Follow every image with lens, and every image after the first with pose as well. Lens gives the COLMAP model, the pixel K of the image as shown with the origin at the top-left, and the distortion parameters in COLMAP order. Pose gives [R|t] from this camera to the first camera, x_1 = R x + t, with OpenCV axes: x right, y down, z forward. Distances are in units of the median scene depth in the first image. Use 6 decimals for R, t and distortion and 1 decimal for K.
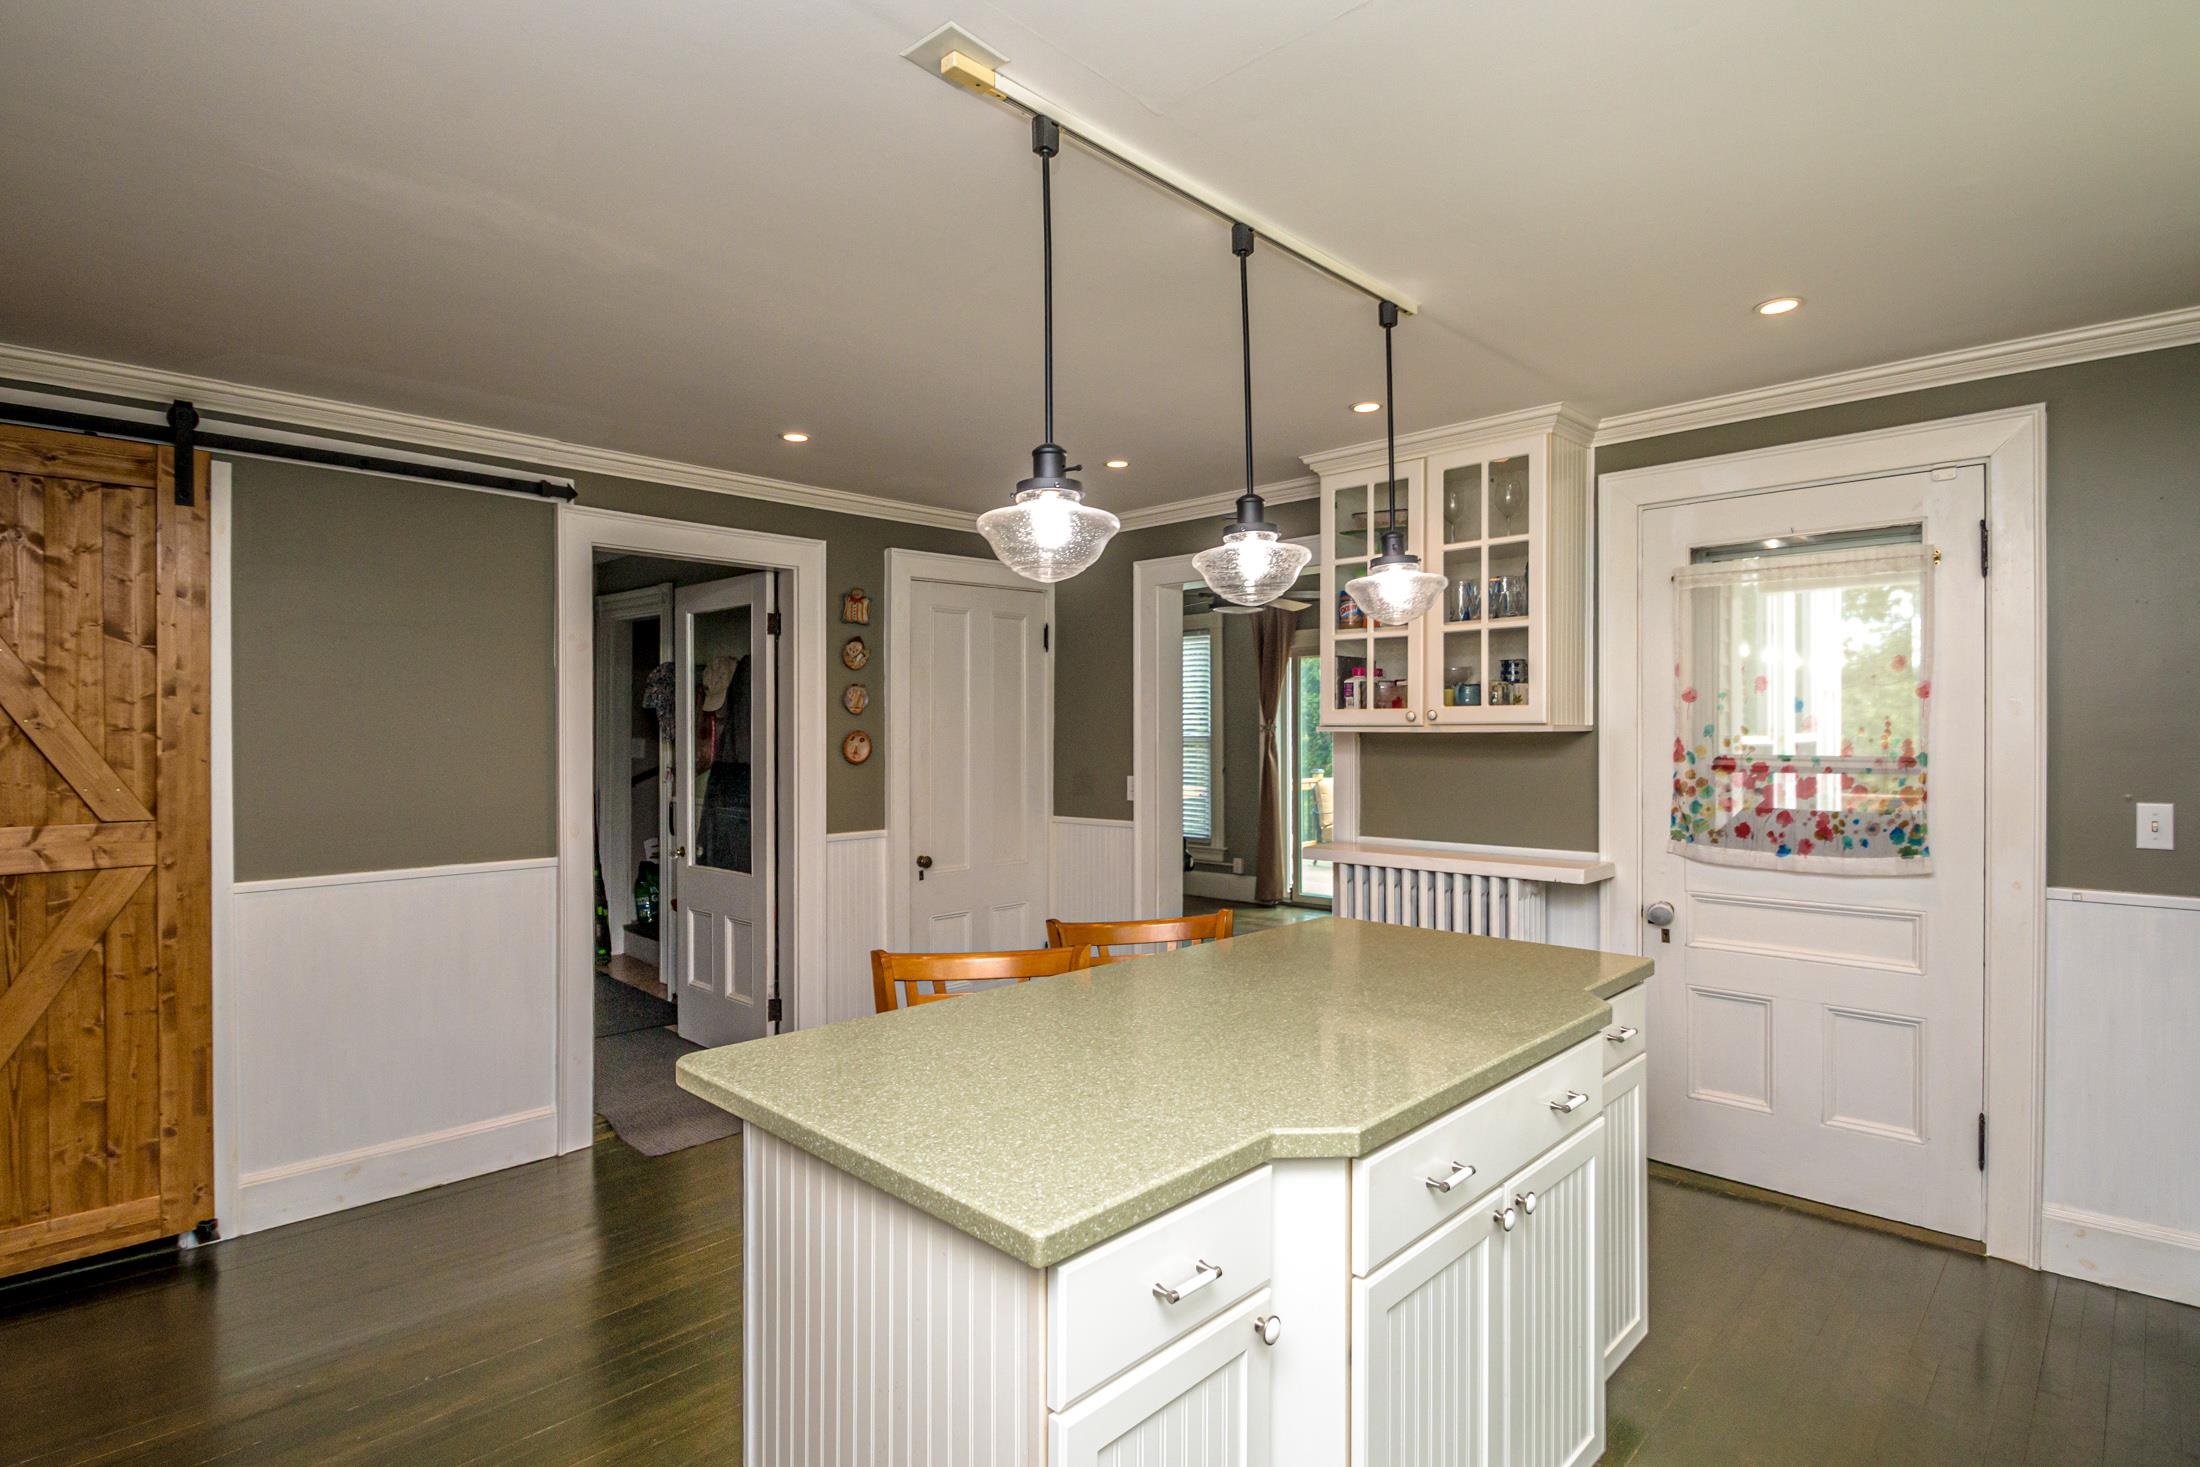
lens RADIAL K [[1056.2, 0, 1116.6], [0, 1056.2, 744.5], [0, 0, 1]] dist [0.007523, -0.011517]
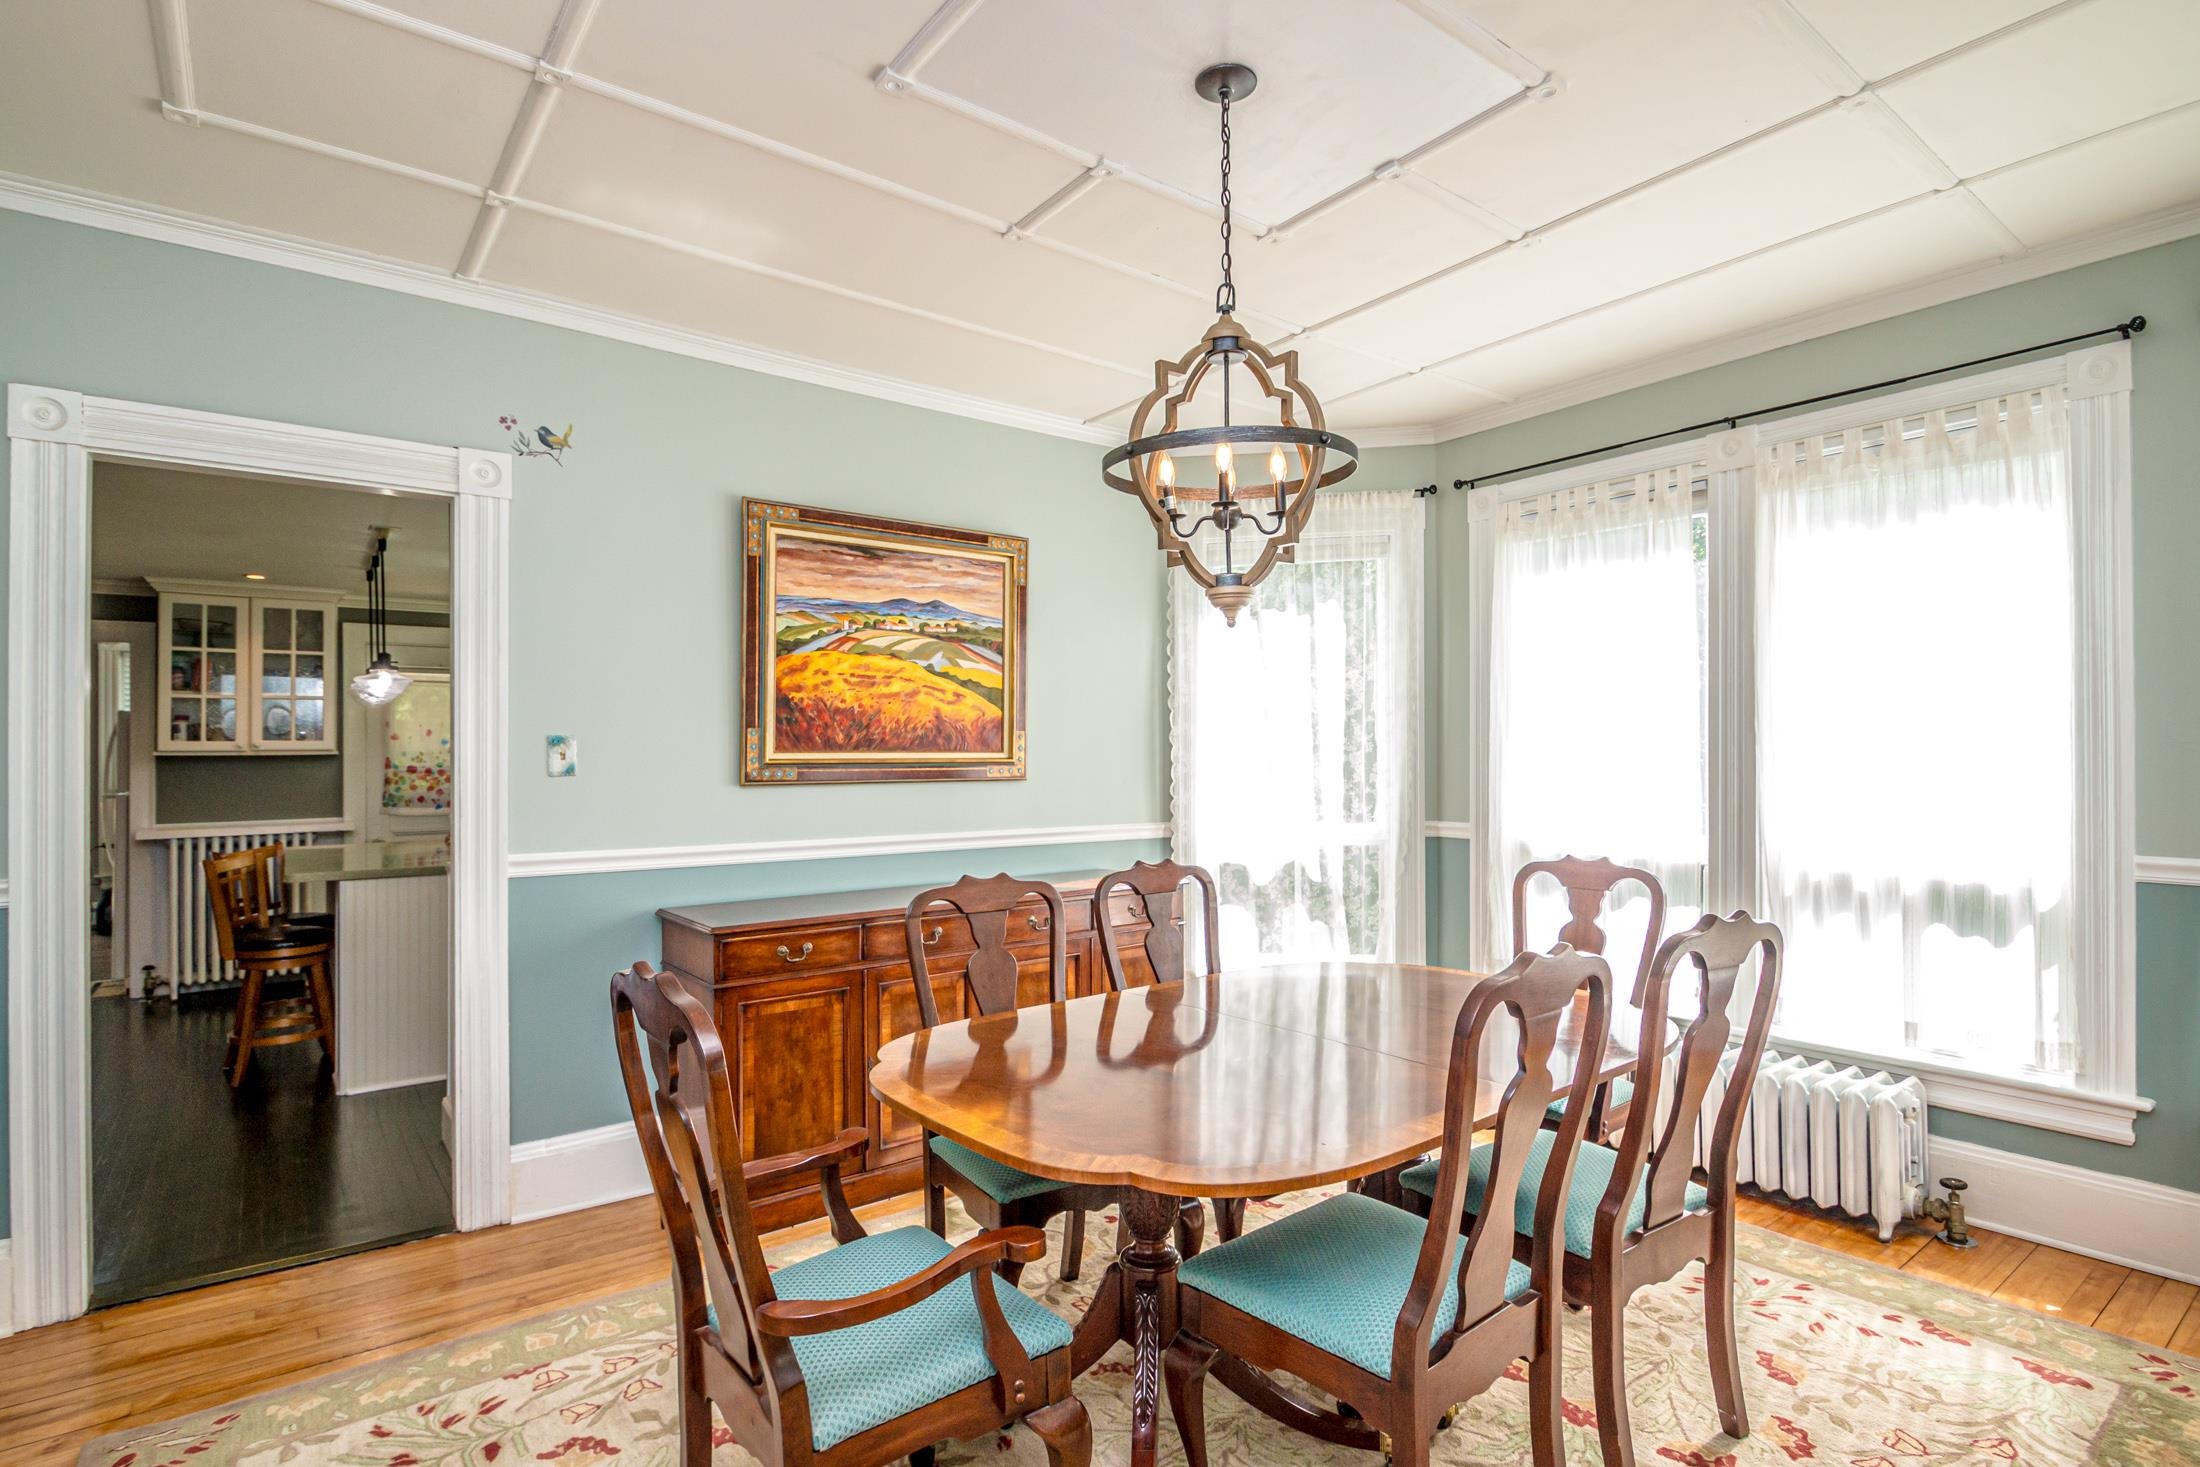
lens RADIAL K [[1056.2, 0, 1114.8], [0, 1056.2, 737.2], [0, 0, 1]] dist [0.007523, -0.011517]
pose [[0.128138, 0.010070, 0.991705, -3.436982], [0.012470, 0.999853, -0.011764, -0.008898], [-0.991678, 0.013874, 0.127994, -1.747459]]
